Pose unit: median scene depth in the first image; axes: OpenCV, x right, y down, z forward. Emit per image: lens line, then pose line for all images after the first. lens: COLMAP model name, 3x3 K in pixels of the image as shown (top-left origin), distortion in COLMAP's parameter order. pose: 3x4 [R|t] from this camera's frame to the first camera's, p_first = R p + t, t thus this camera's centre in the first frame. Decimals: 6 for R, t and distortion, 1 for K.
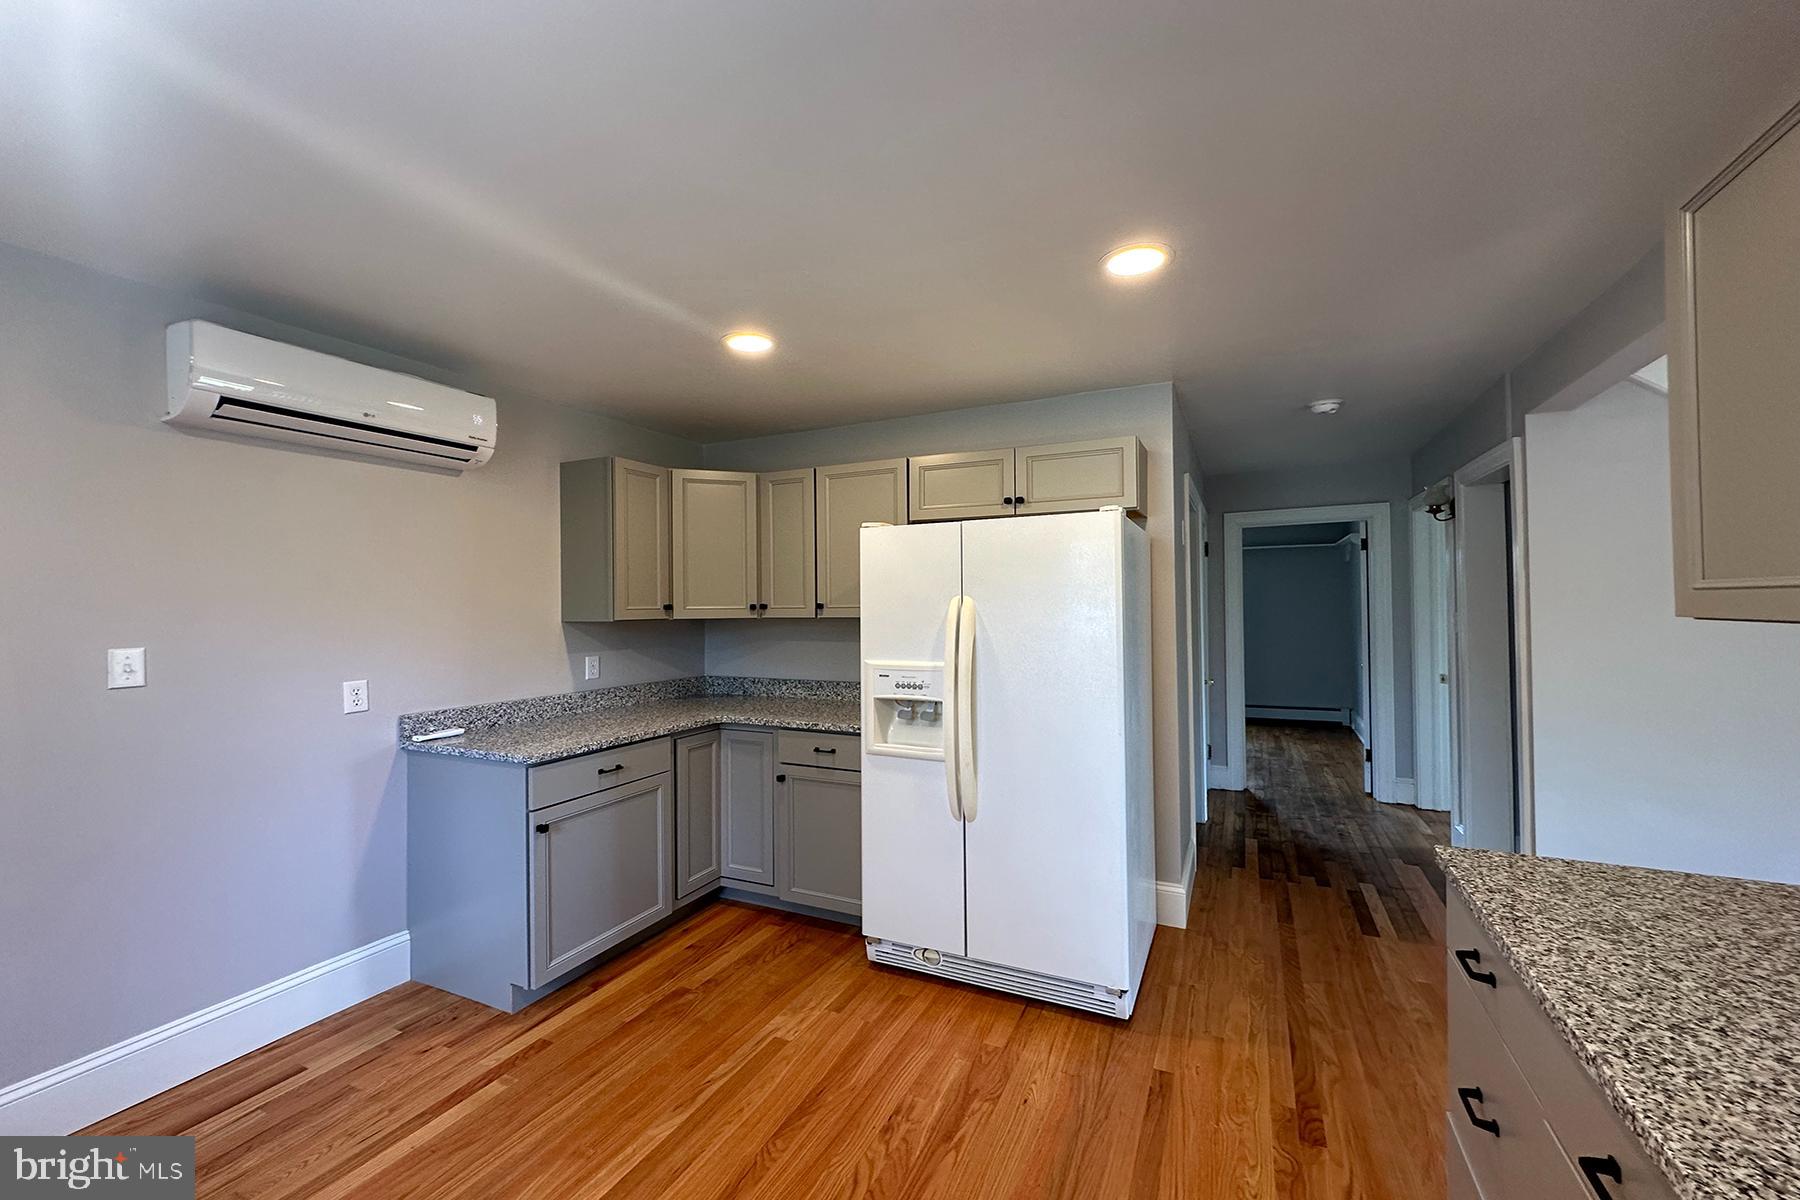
lens RADIAL K [[726.5, 0, 915.4], [0, 726.5, 567.7], [0, 0, 1]] dist [-0.001312, -0.000416]
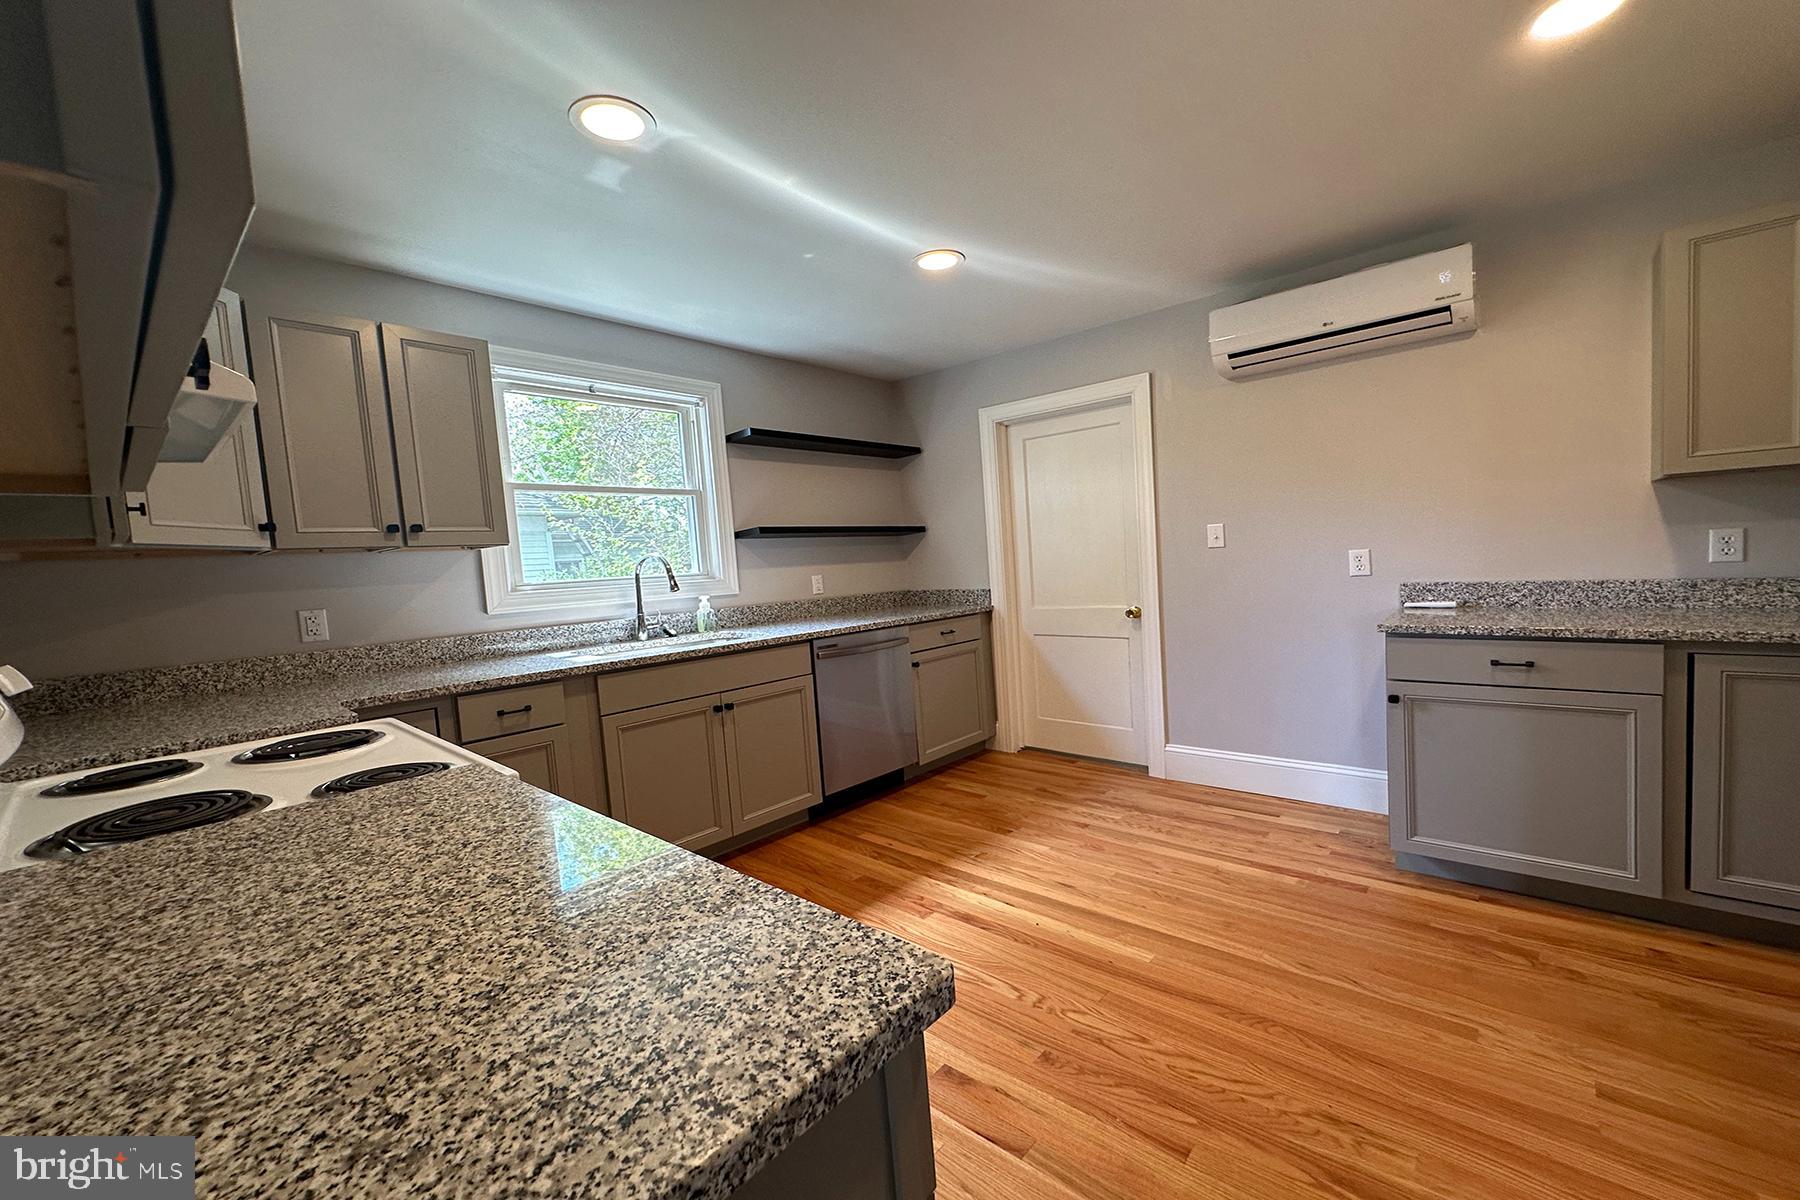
lens RADIAL K [[727.3, 0, 867.6], [0, 727.3, 604.4], [0, 0, 1]] dist [0.000318, 0.000035]
pose [[-0.328536, 0.085651, -0.940600, 0.631907], [0.105109, 0.993009, 0.053710, 0.098176], [0.938625, -0.081220, -0.335242, 0.647162]]
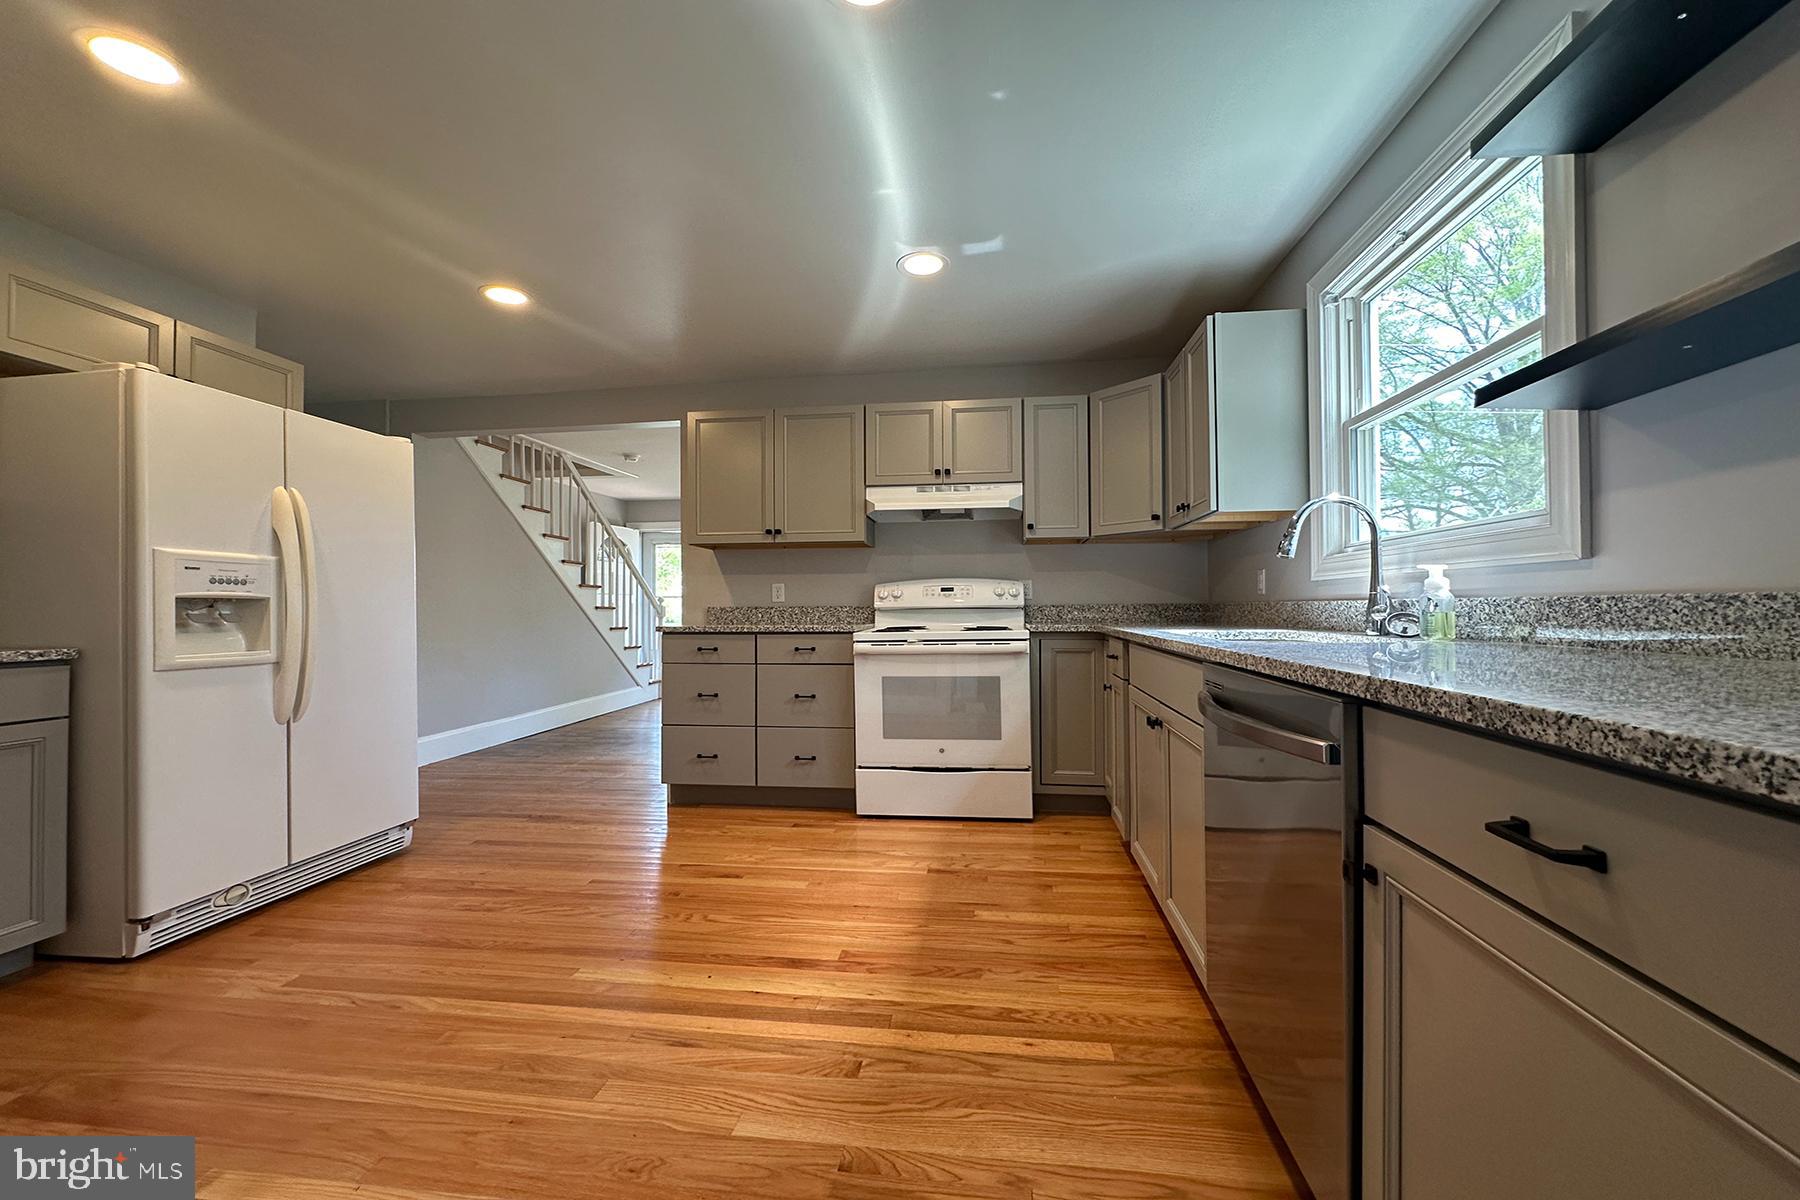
lens RADIAL K [[720.8, 0, 900.0], [0, 720.8, 600.0], [0, 0, 1]] dist [-0.000708, 0.000169]
pose [[-0.299996, 0.017981, 0.953771, -1.110122], [-0.034368, 0.998970, -0.029643, 0.197847], [-0.953321, -0.041672, -0.299069, 0.557059]]
